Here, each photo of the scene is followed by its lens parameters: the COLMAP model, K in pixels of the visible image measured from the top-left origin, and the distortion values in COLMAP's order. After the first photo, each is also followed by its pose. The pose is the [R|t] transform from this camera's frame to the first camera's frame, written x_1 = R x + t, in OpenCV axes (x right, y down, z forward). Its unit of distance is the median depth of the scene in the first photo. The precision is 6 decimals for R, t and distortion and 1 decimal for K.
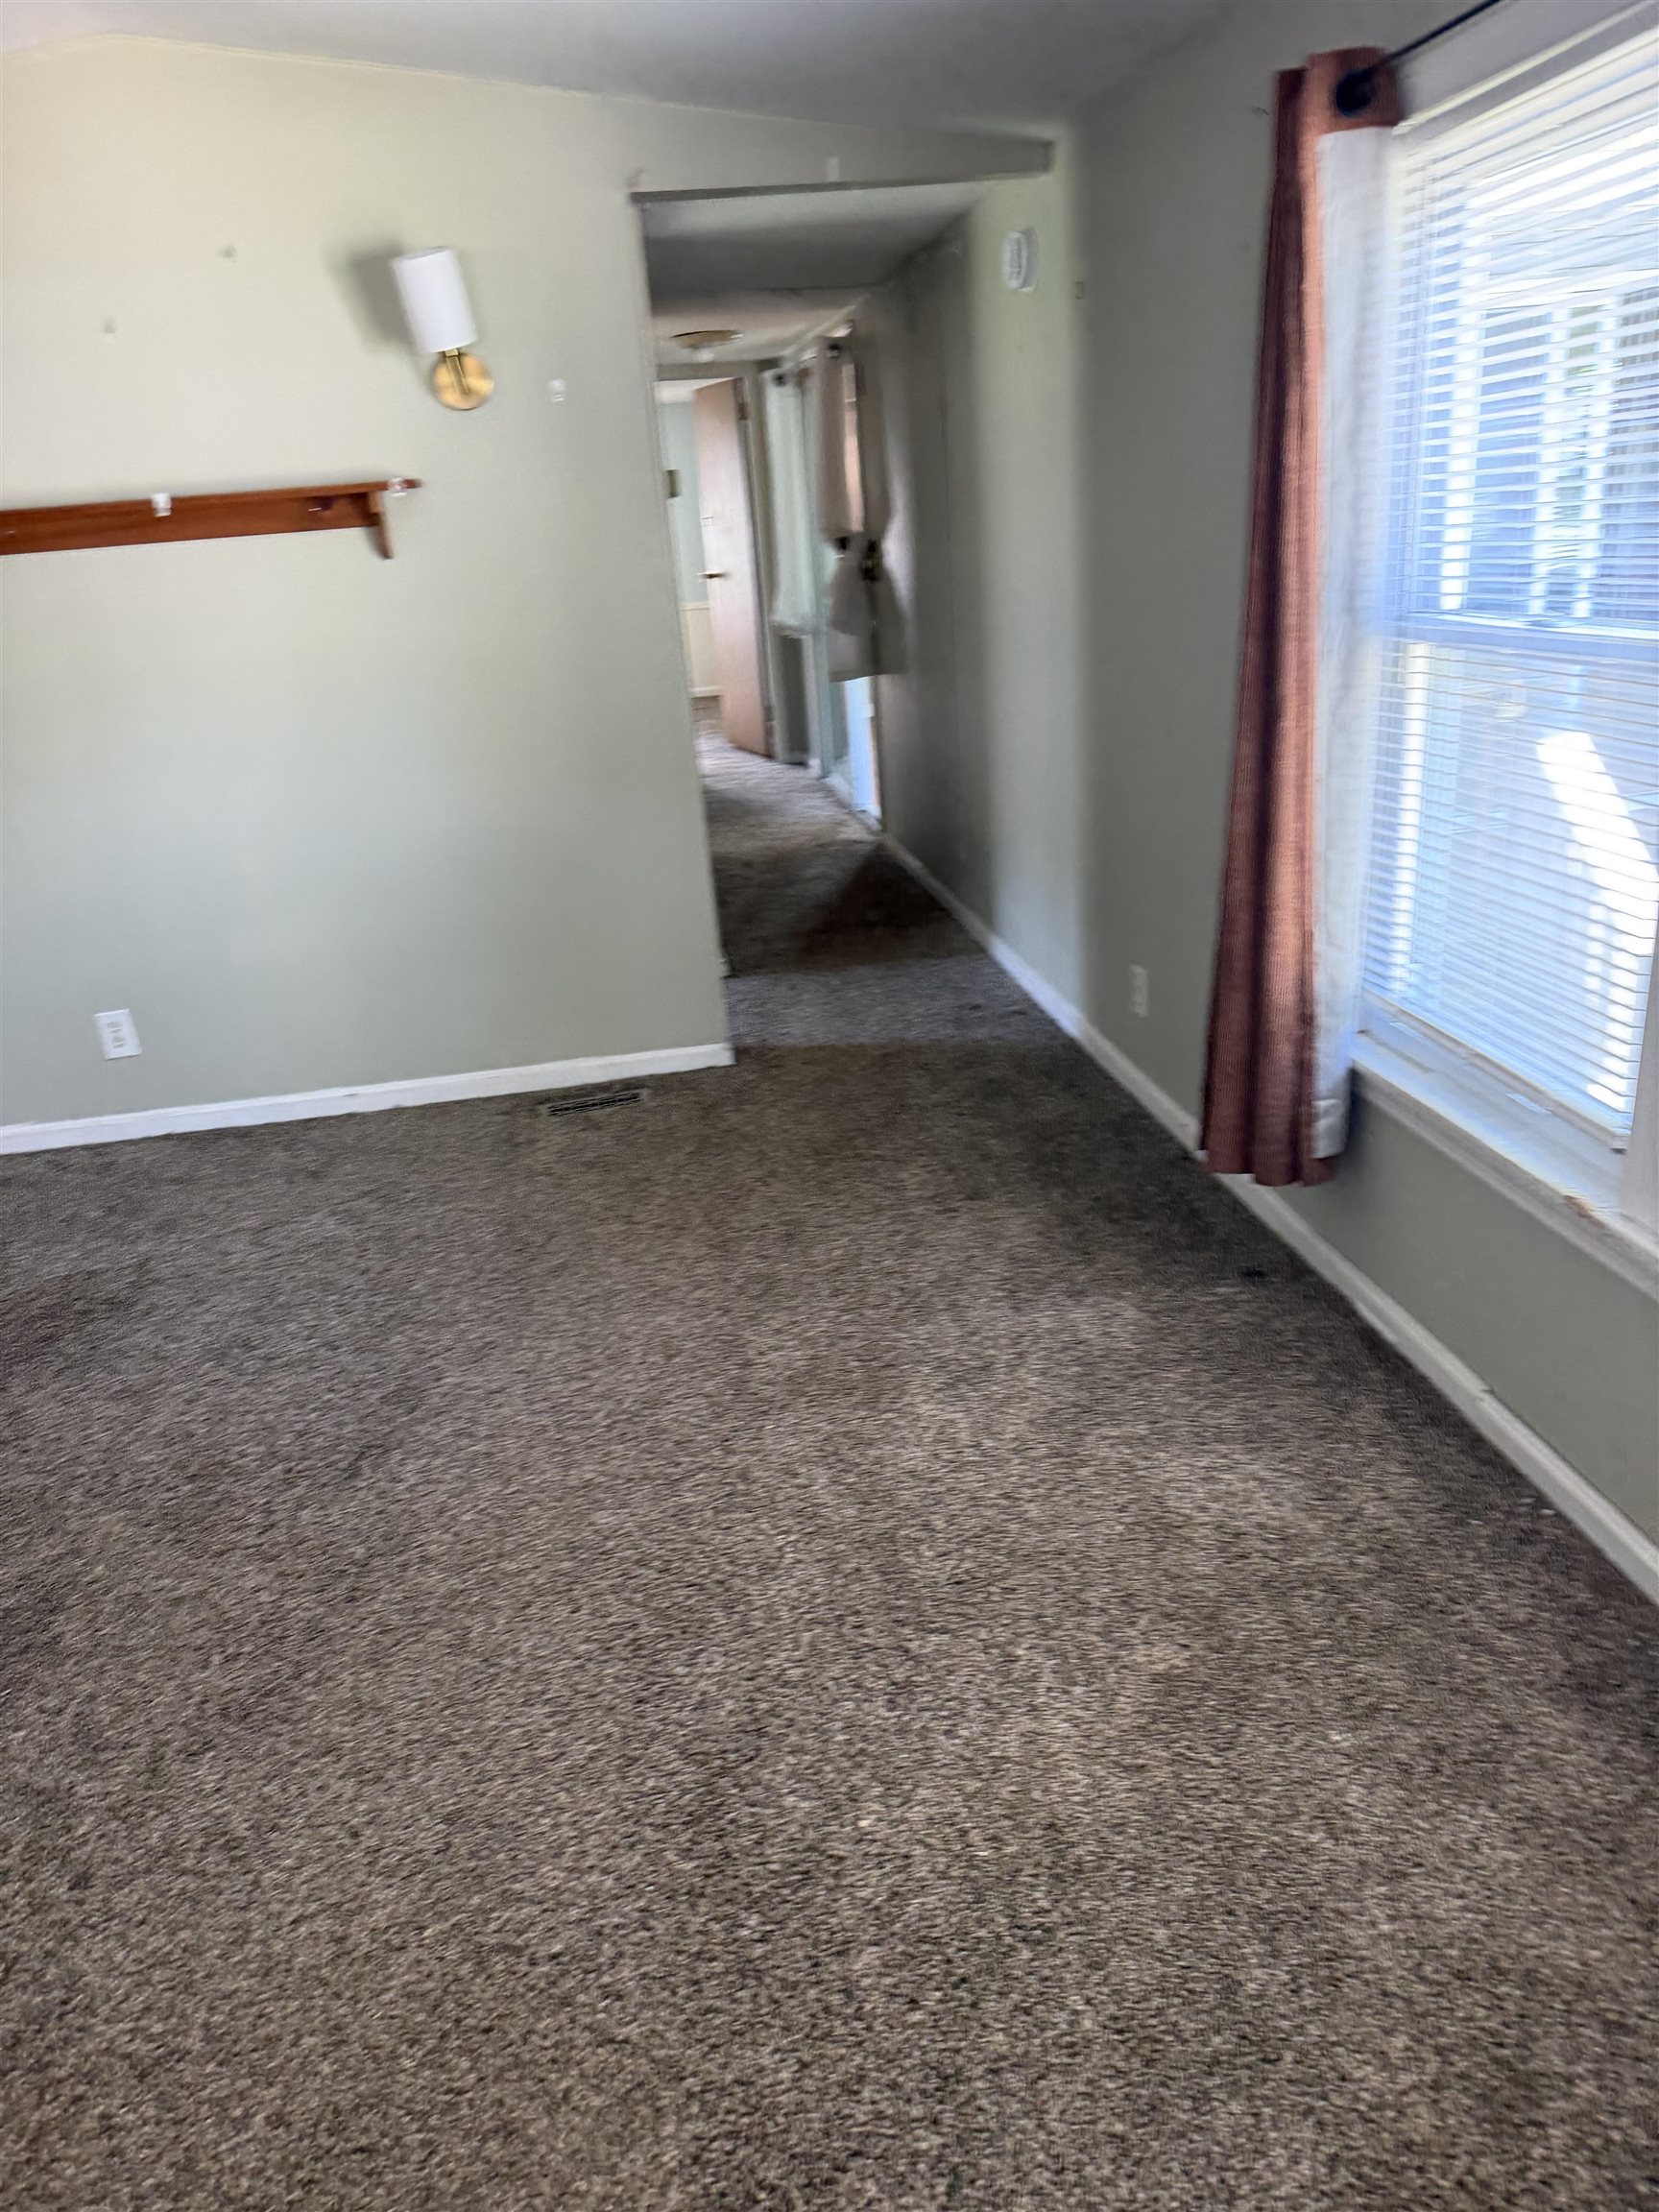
lens RADIAL K [[1413.9, 0, 829.5], [0, 1413.9, 1106.0], [0, 0, 1]] dist [0.094958, -0.197069]
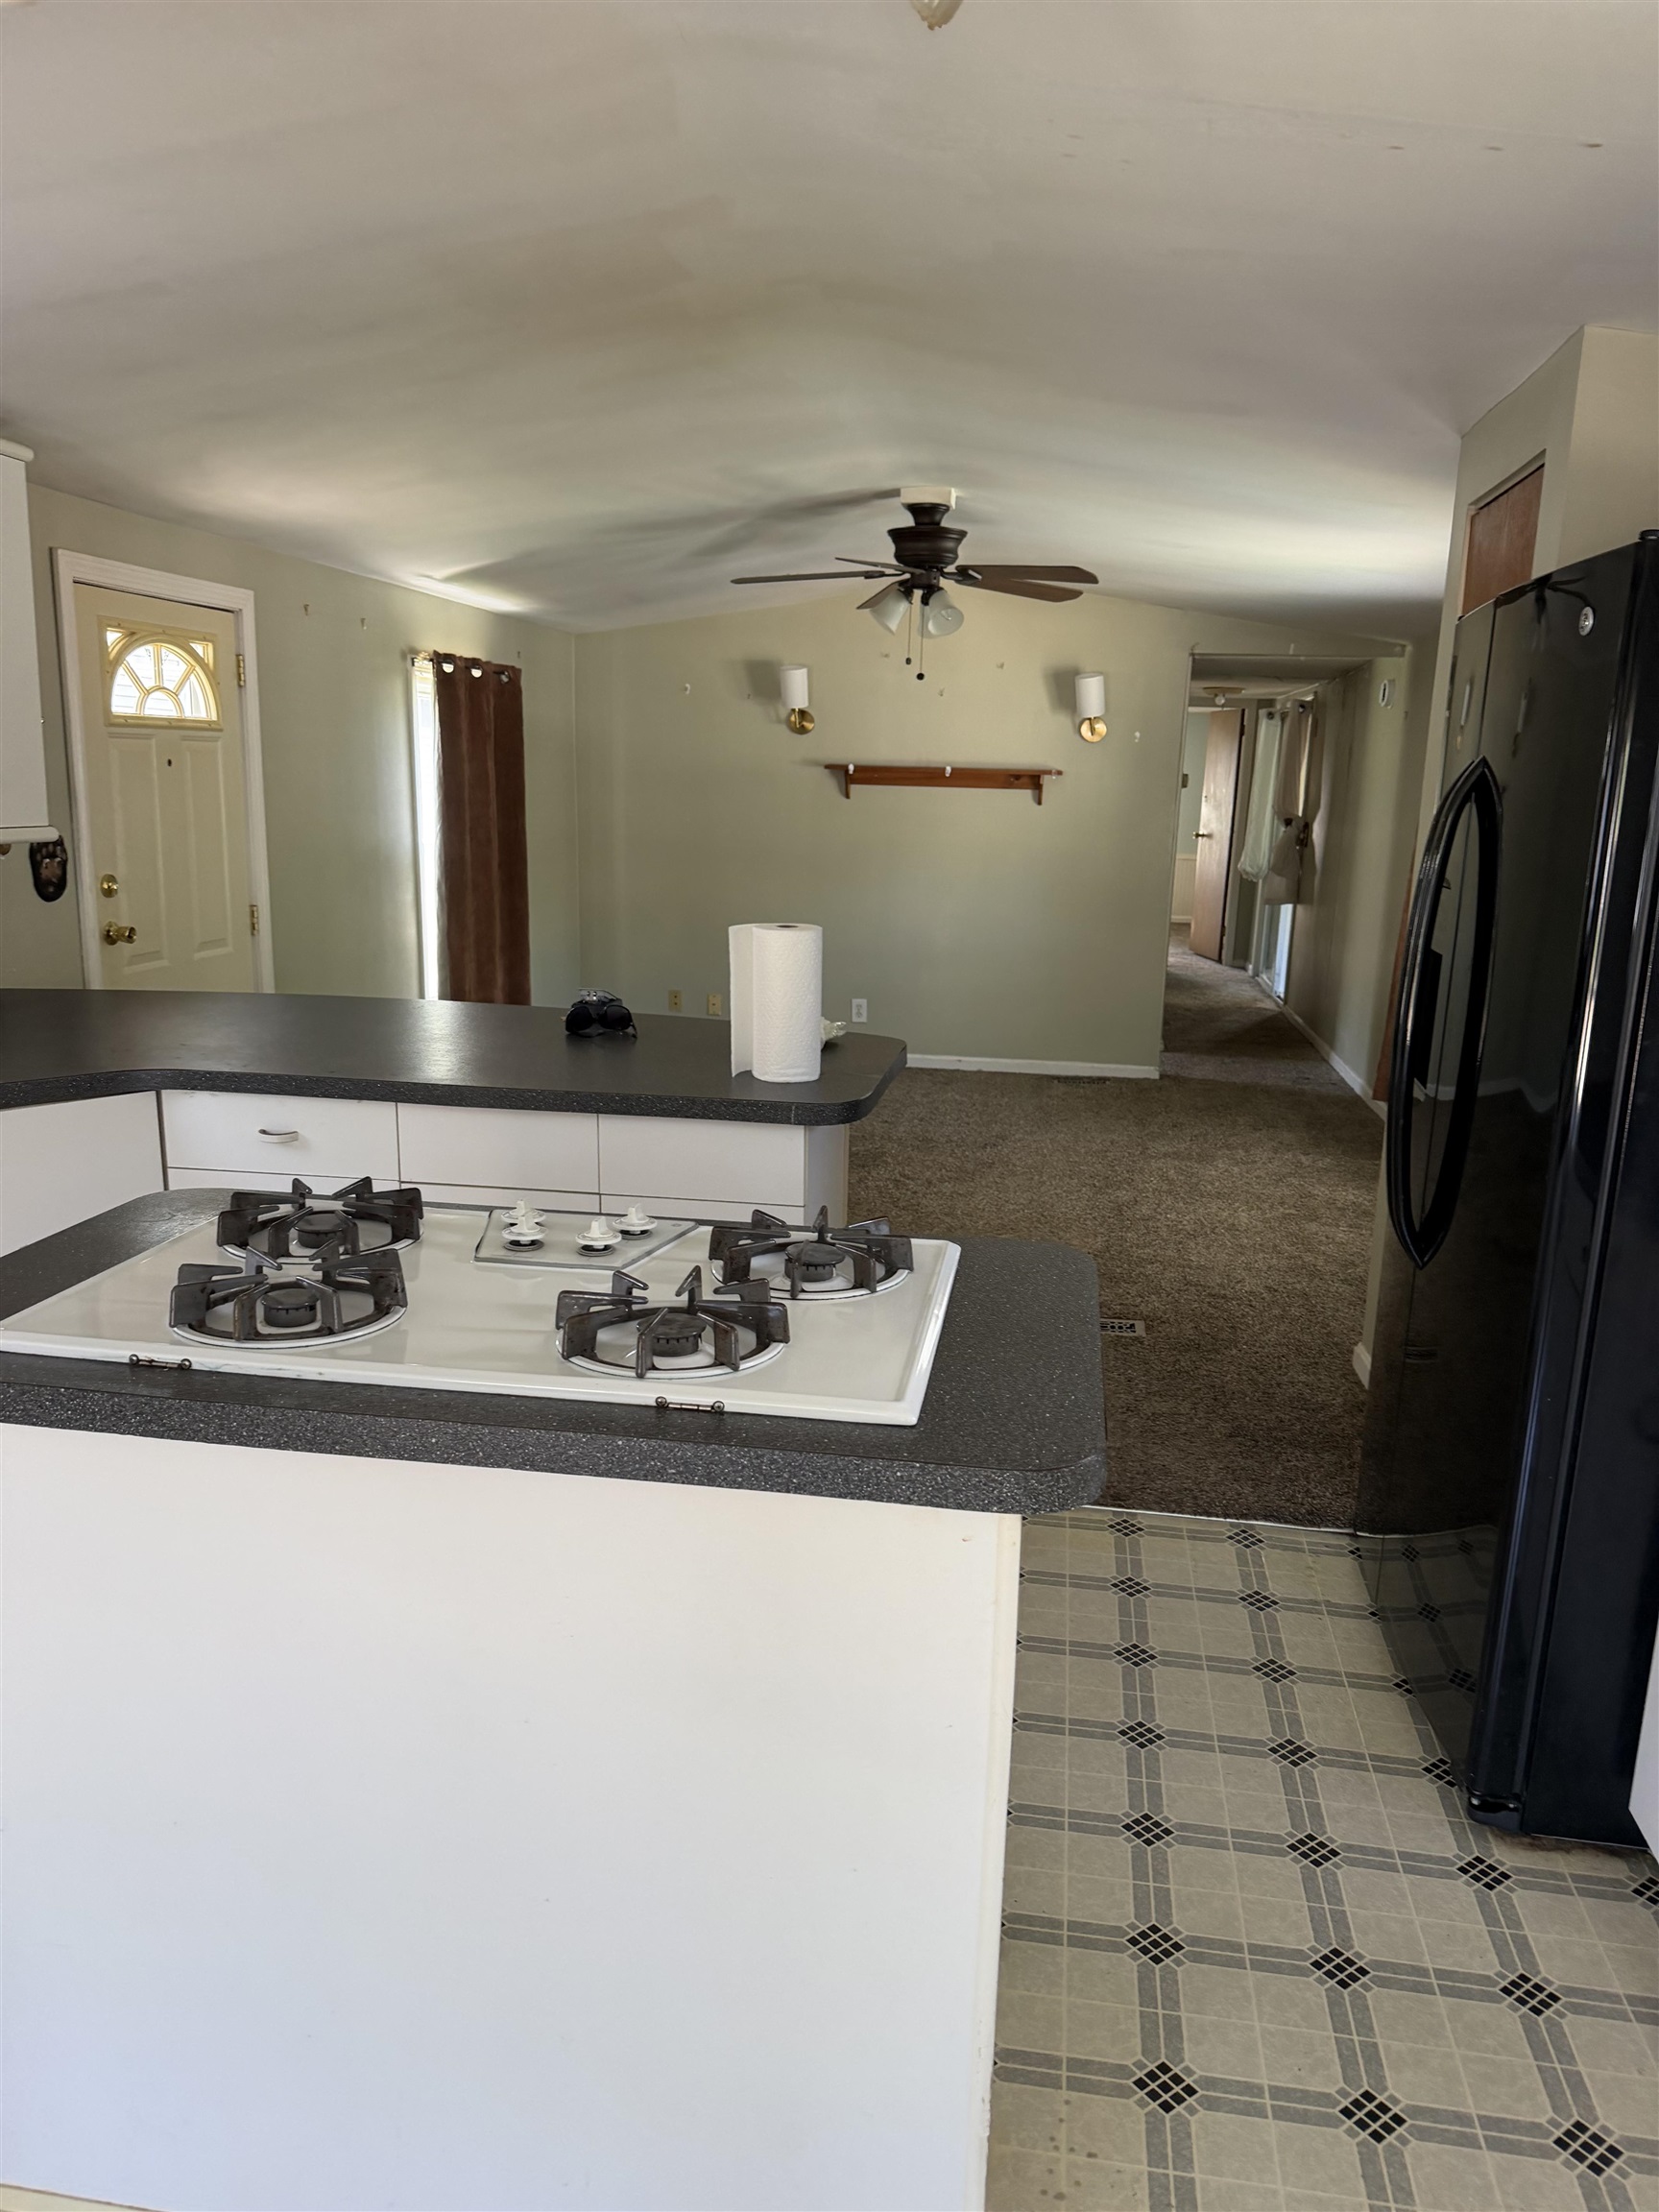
lens RADIAL K [[1413.9, 0, 829.5], [0, 1413.9, 1106.0], [0, 0, 1]] dist [0.094958, -0.197069]
pose [[0.939665, 0.167350, -0.298368, 0.063918], [-0.213580, 0.968300, -0.129533, 0.250896], [0.267233, 0.185443, 0.945620, -0.641405]]
